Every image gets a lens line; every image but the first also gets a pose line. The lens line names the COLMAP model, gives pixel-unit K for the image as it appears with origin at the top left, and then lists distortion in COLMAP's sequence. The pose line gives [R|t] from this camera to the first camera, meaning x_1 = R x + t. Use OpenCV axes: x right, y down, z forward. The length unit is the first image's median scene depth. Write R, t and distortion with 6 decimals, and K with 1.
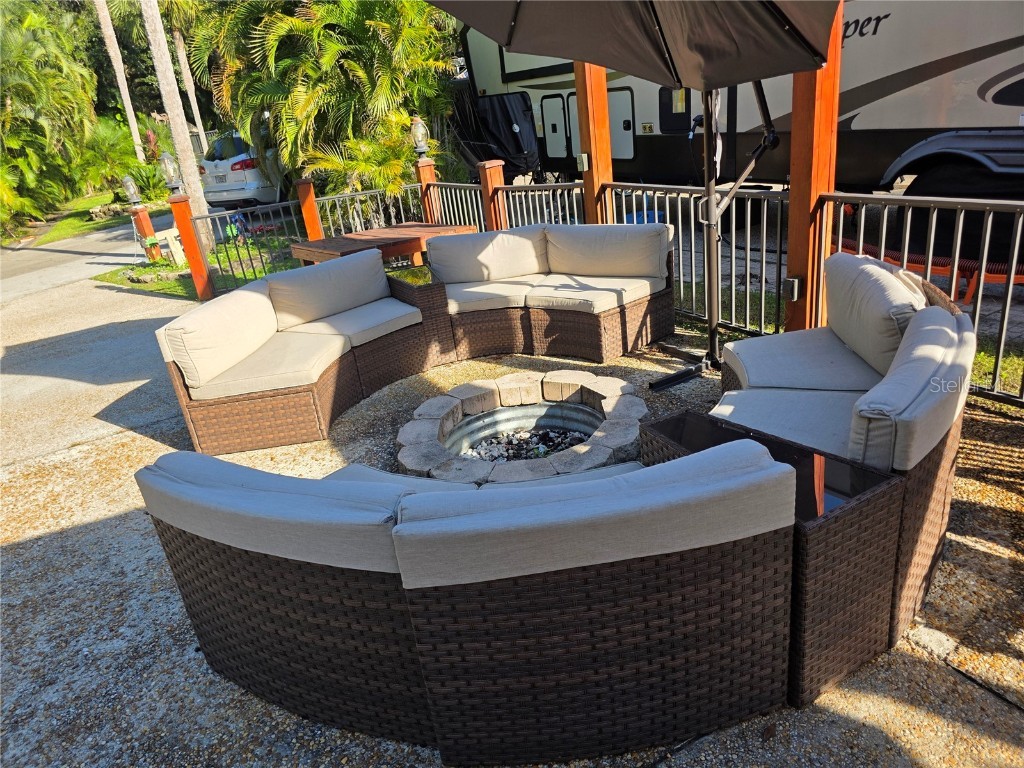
lens RADIAL K [[706.6, 0, 512.0], [0, 706.6, 384.0], [0, 0, 1]] dist [0.012777, 0.001474]
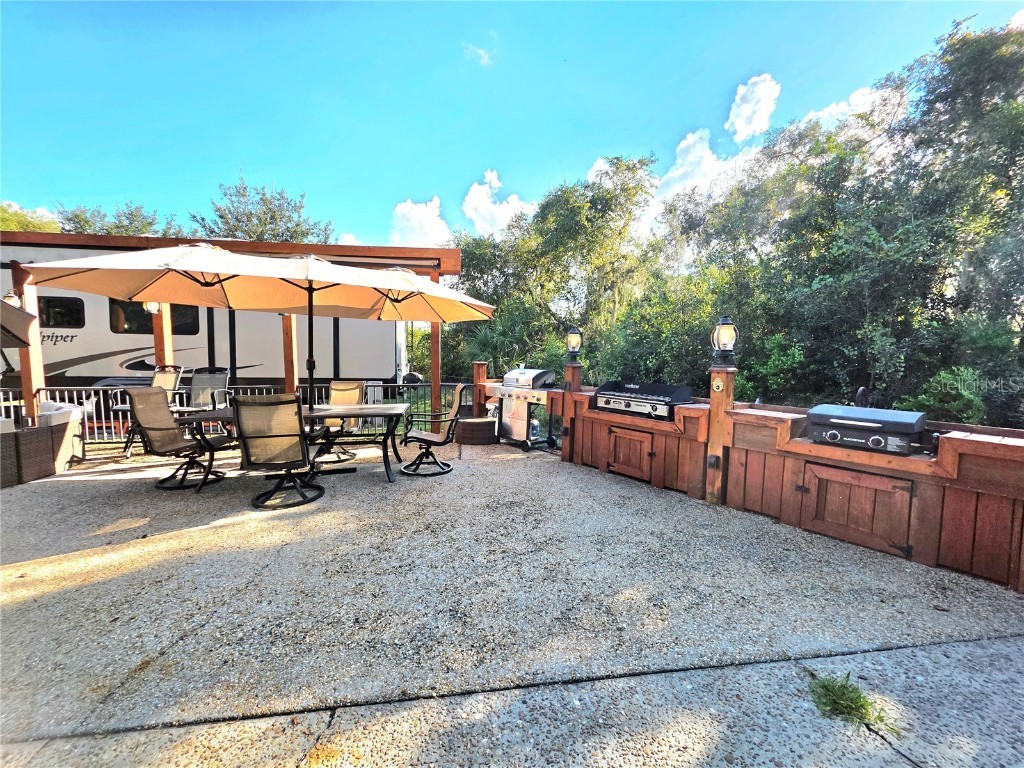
lens RADIAL K [[406.3, 0, 512.0], [0, 406.3, 384.0], [0, 0, 1]] dist [0.002366, 0.000065]
pose [[0.373488, 0.057331, 0.925862, -0.161436], [0.299913, 0.937022, -0.179005, 0.250007], [-0.877815, 0.344534, 0.332772, -0.529790]]
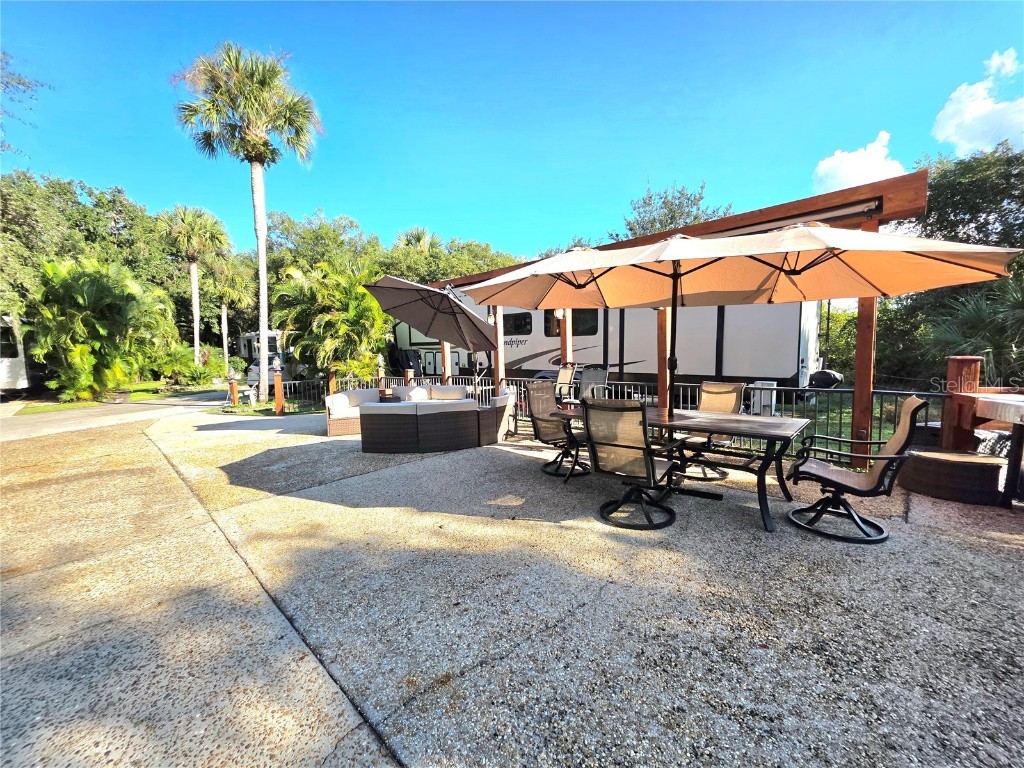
lens RADIAL K [[406.3, 0, 512.0], [0, 406.3, 384.0], [0, 0, 1]] dist [0.002366, 0.000065]
pose [[0.957218, 0.077833, 0.278703, -0.068984], [0.015119, 0.948379, -0.316780, 0.216777], [-0.288972, 0.307441, 0.906628, -0.486455]]
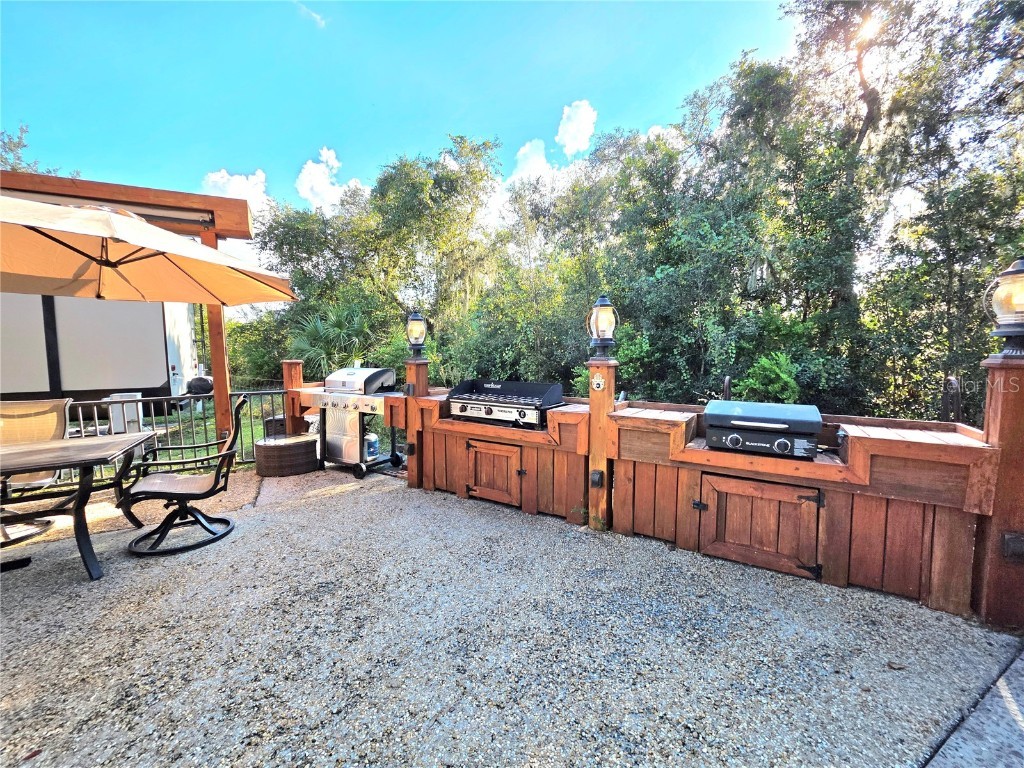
lens RADIAL K [[406.3, 0, 512.0], [0, 406.3, 384.0], [0, 0, 1]] dist [0.002366, 0.000065]
pose [[0.034098, 0.031806, 0.998912, -0.027031], [0.384679, 0.922072, -0.042490, 0.227535], [-0.922420, 0.385709, 0.019206, -0.517038]]
